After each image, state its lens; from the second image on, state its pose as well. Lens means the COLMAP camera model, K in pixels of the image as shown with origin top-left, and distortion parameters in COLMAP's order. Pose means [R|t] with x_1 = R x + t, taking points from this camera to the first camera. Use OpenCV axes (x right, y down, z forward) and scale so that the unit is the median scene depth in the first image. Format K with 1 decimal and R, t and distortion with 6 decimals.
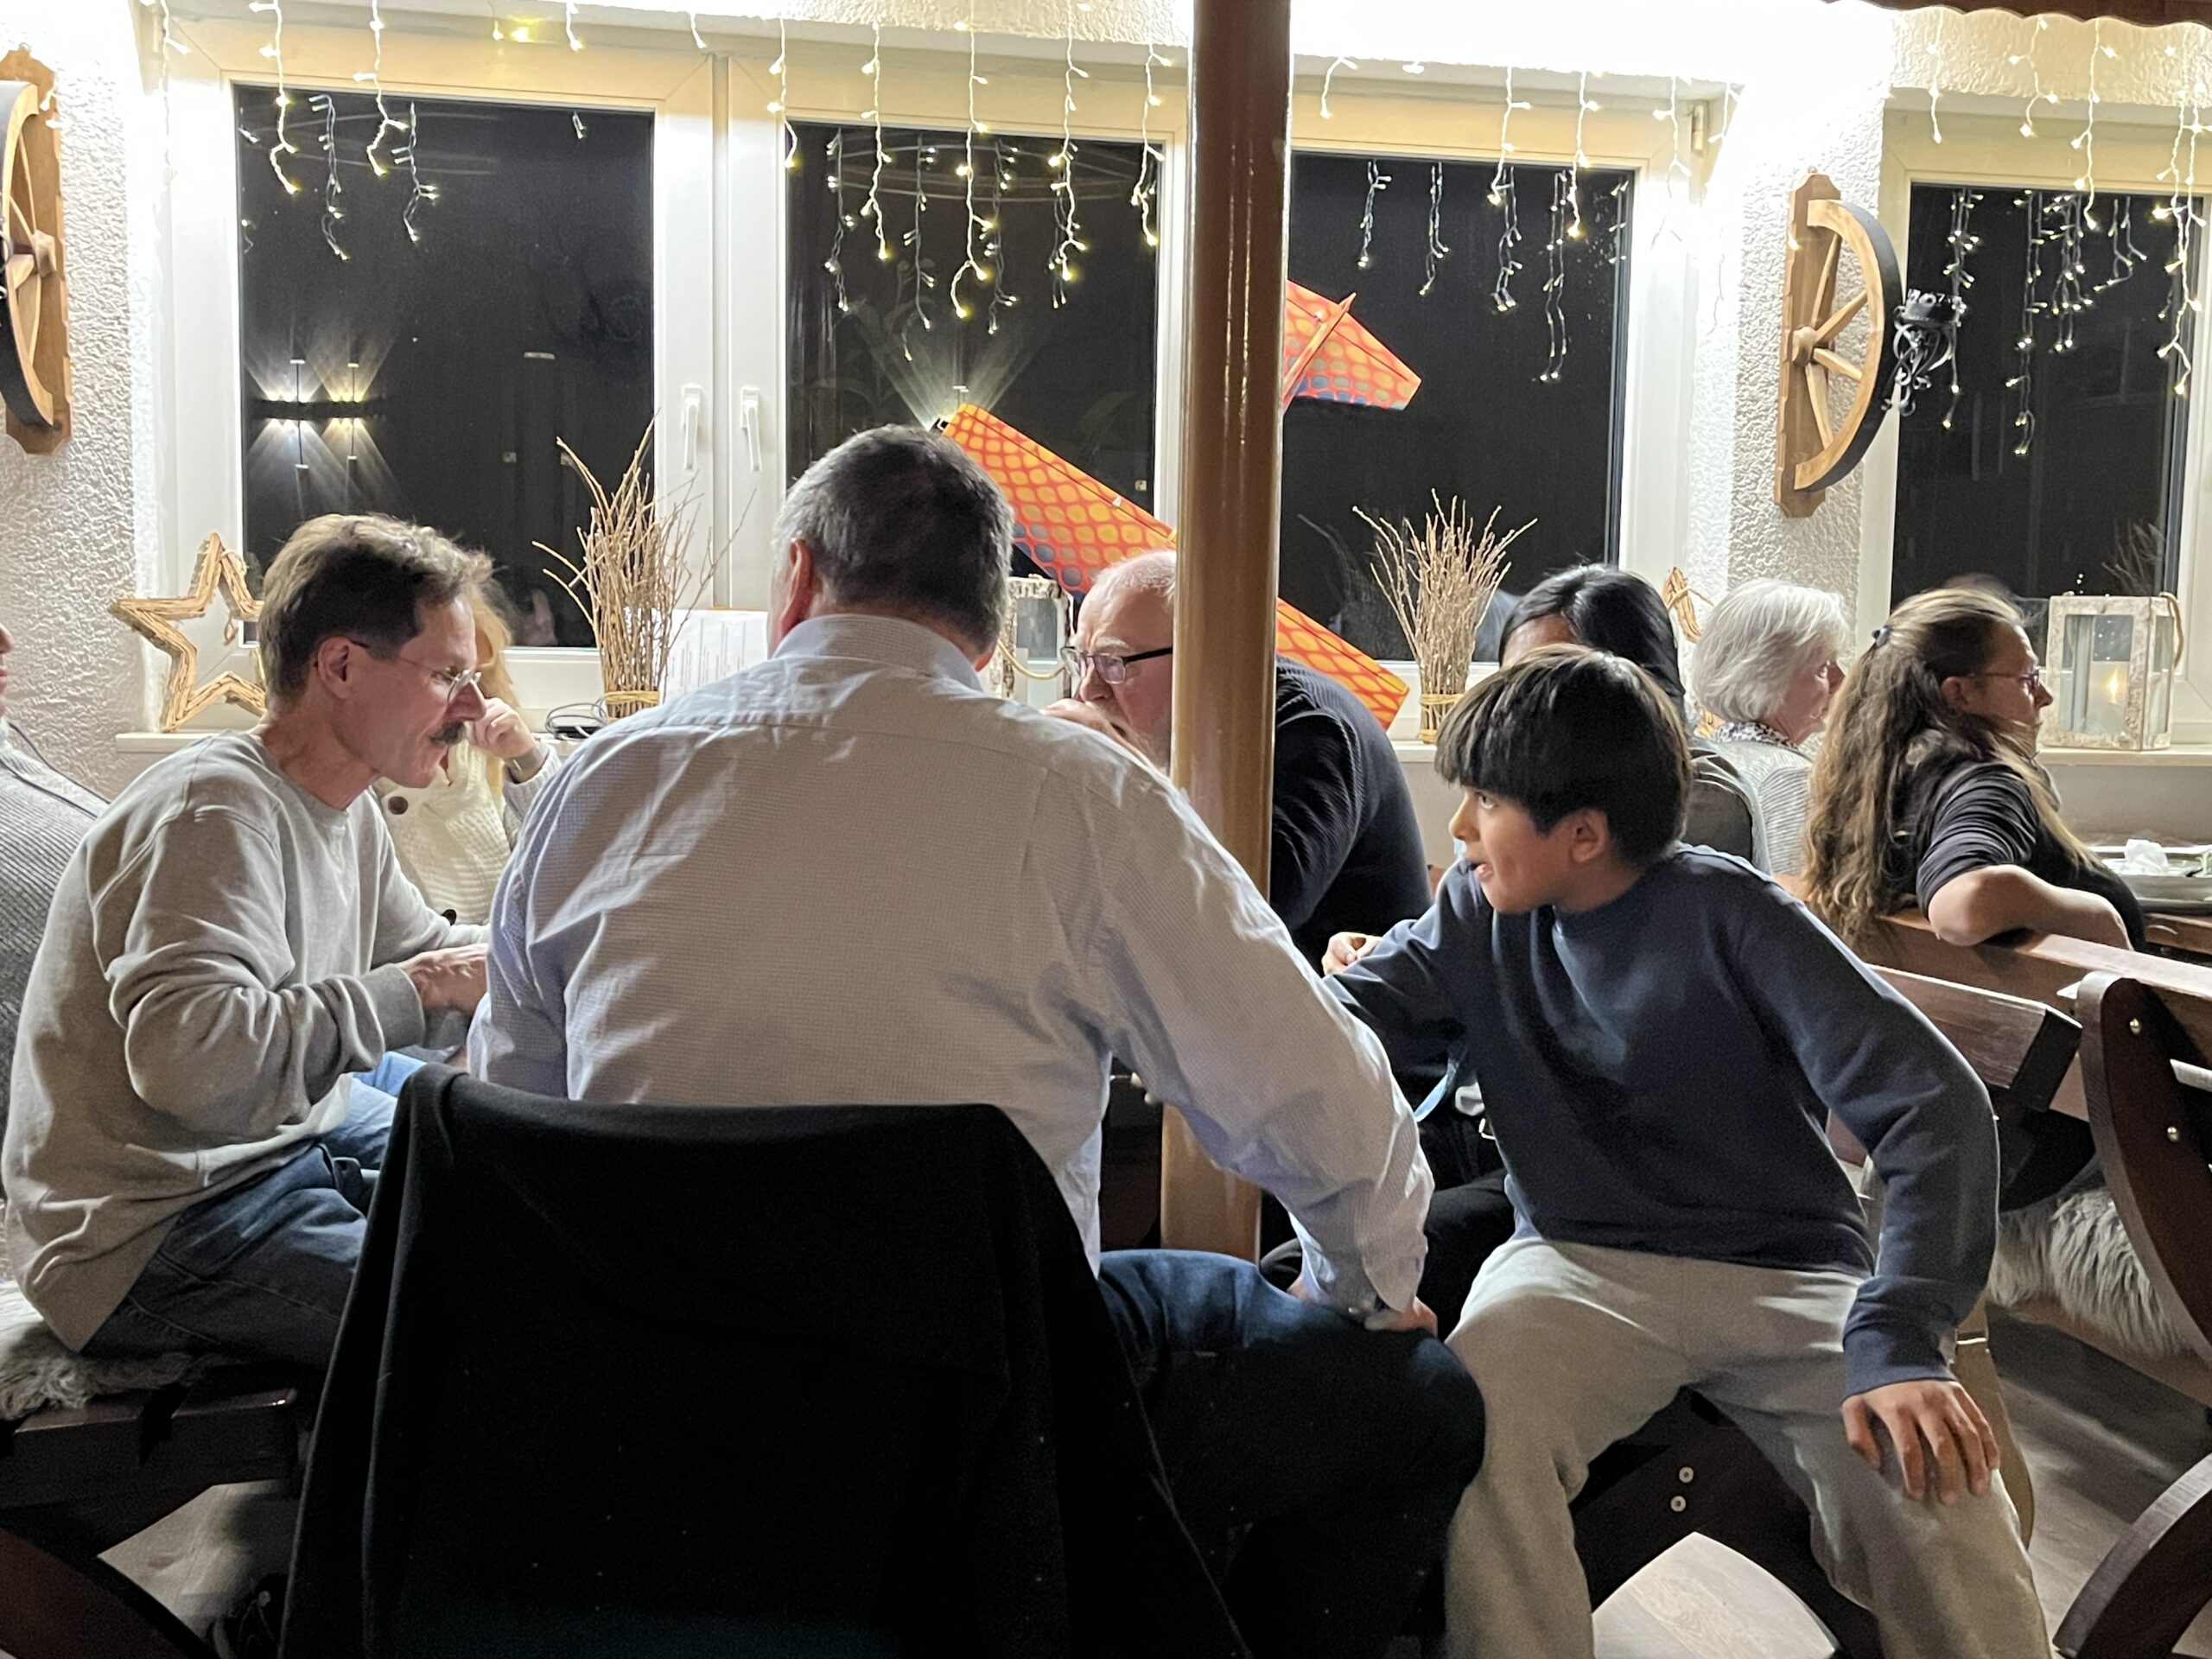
lens RADIAL K [[2389.3, 0, 1074.4], [0, 2389.3, 834.9], [0, 0, 1]] dist [0.044457, -0.021642]
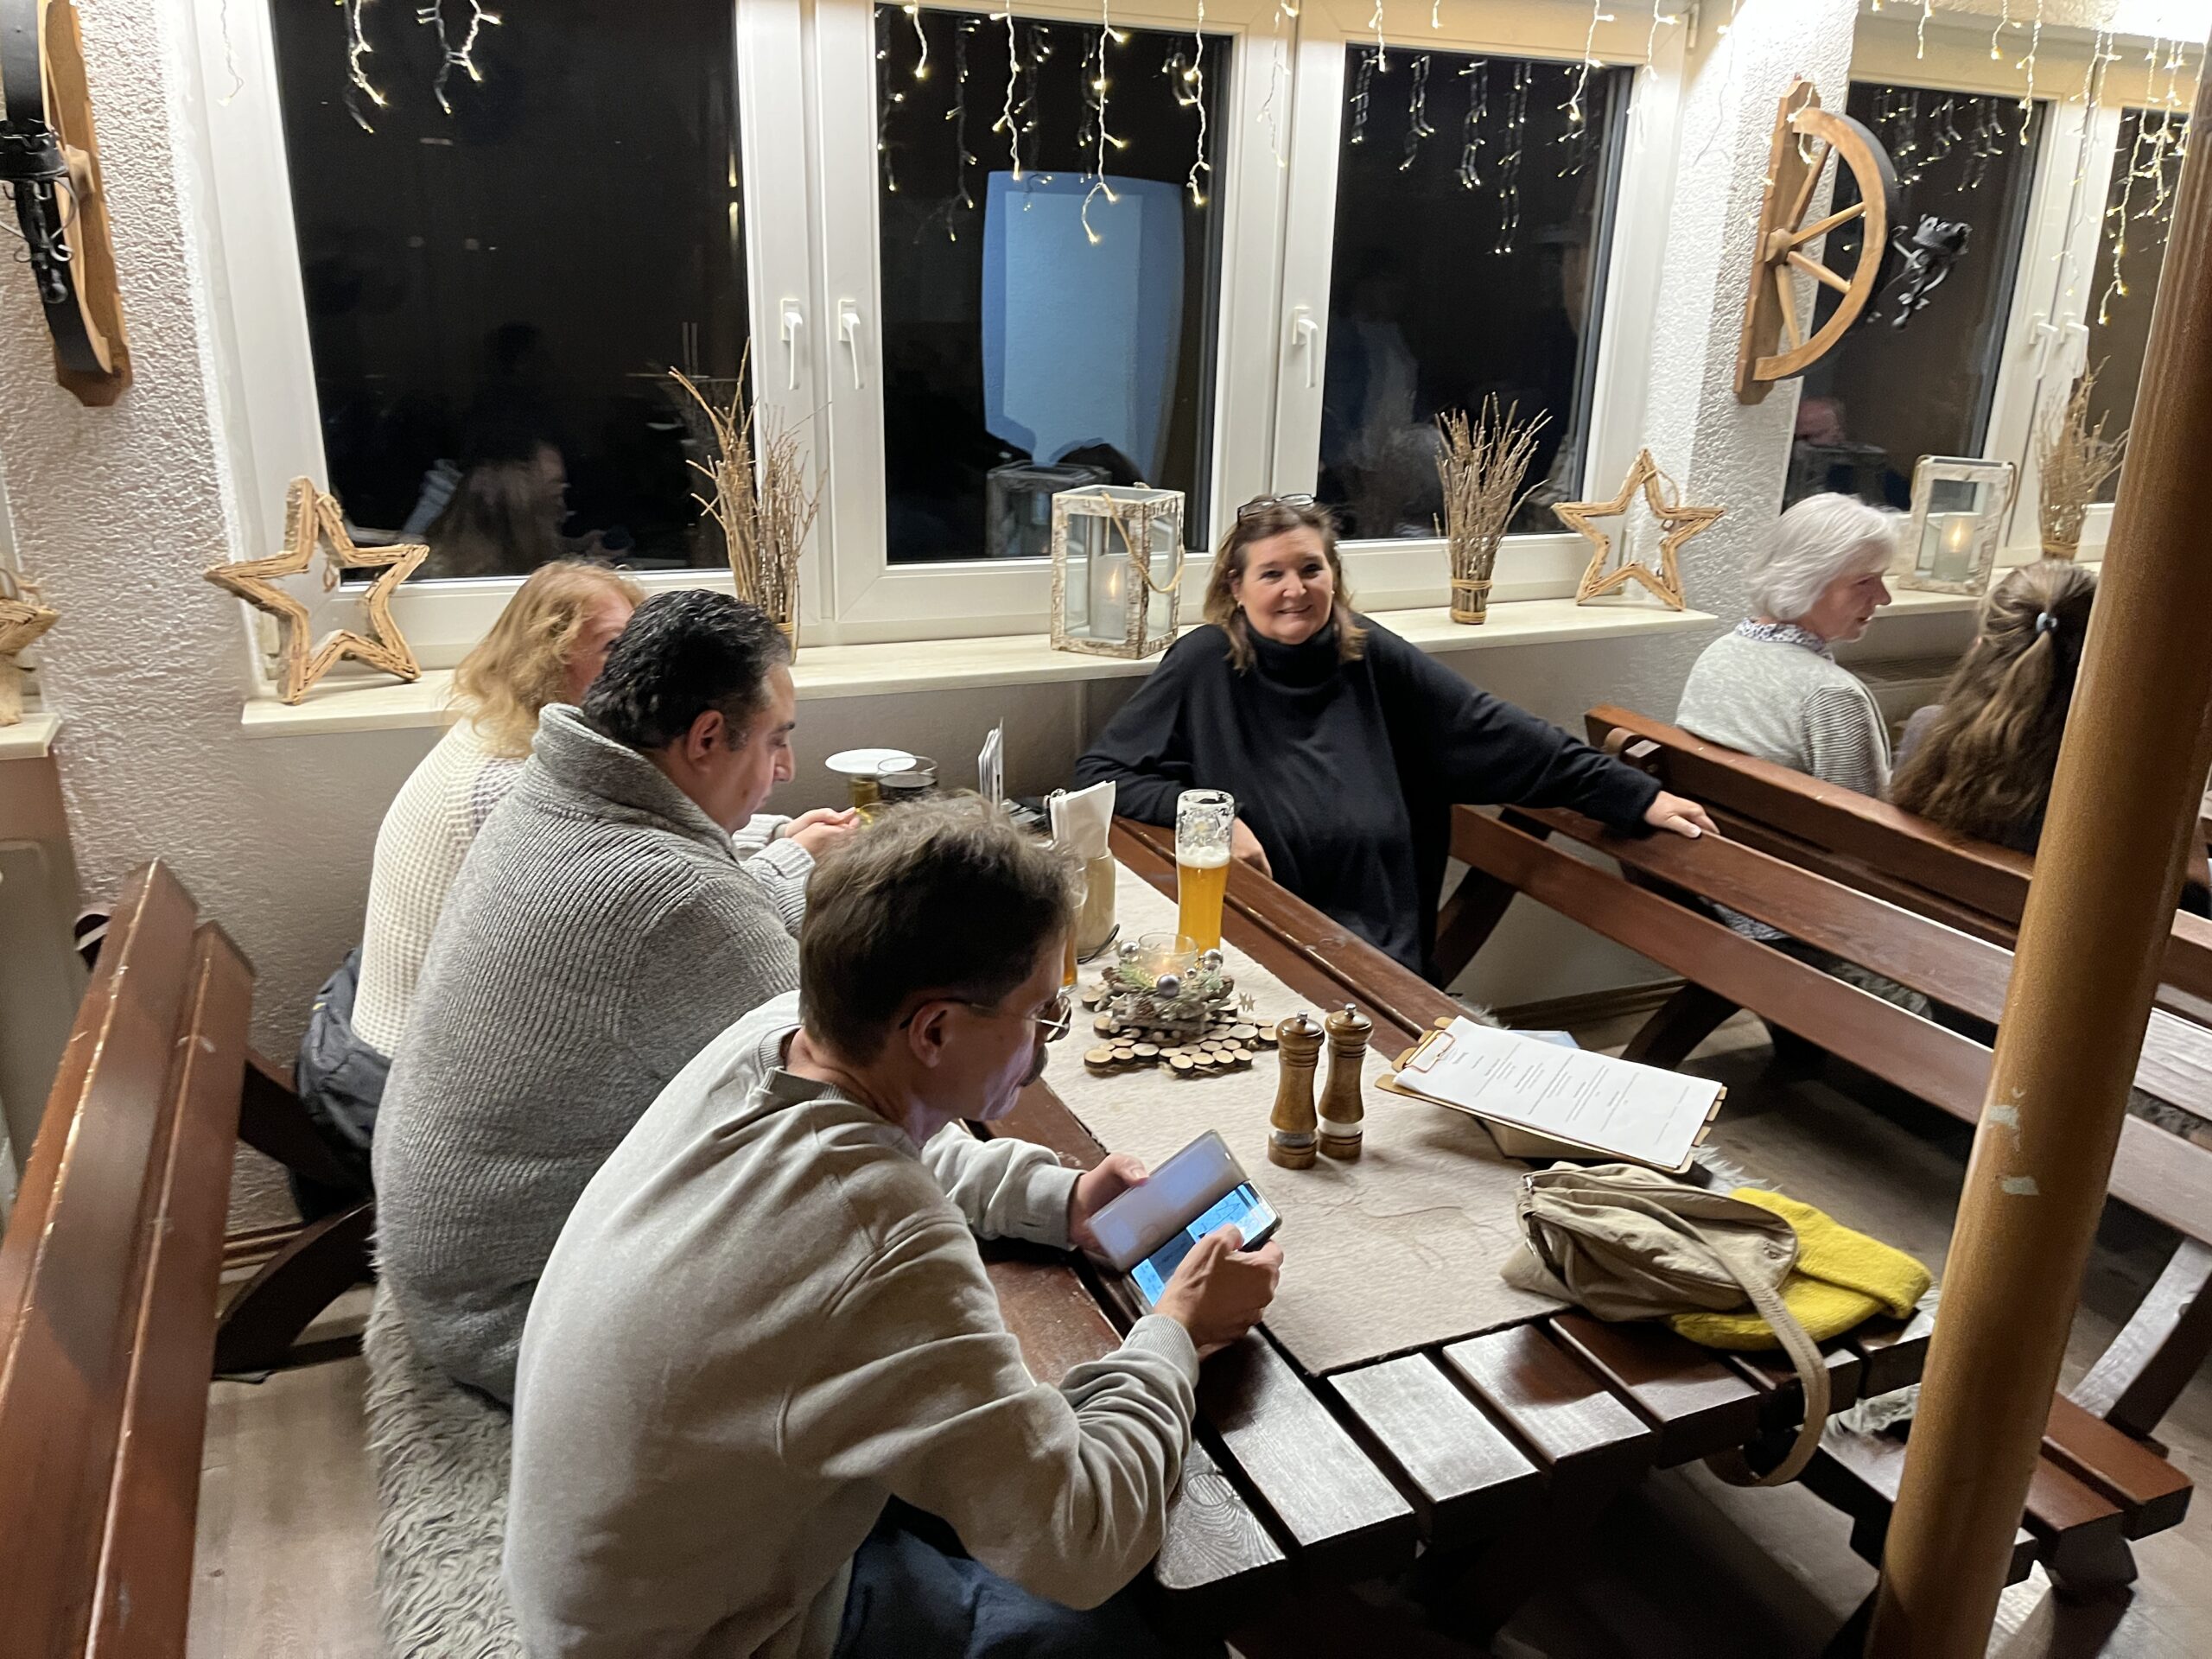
lens RADIAL K [[1679.2, 0, 1100.7], [0, 1679.2, 857.1], [0, 0, 1]] dist [0.110334, -0.145419]
pose [[0.977023, -0.064420, 0.203164, -0.204964], [0.011628, 0.967920, 0.250991, -0.149459], [-0.212816, -0.242862, 0.946429, 0.278428]]
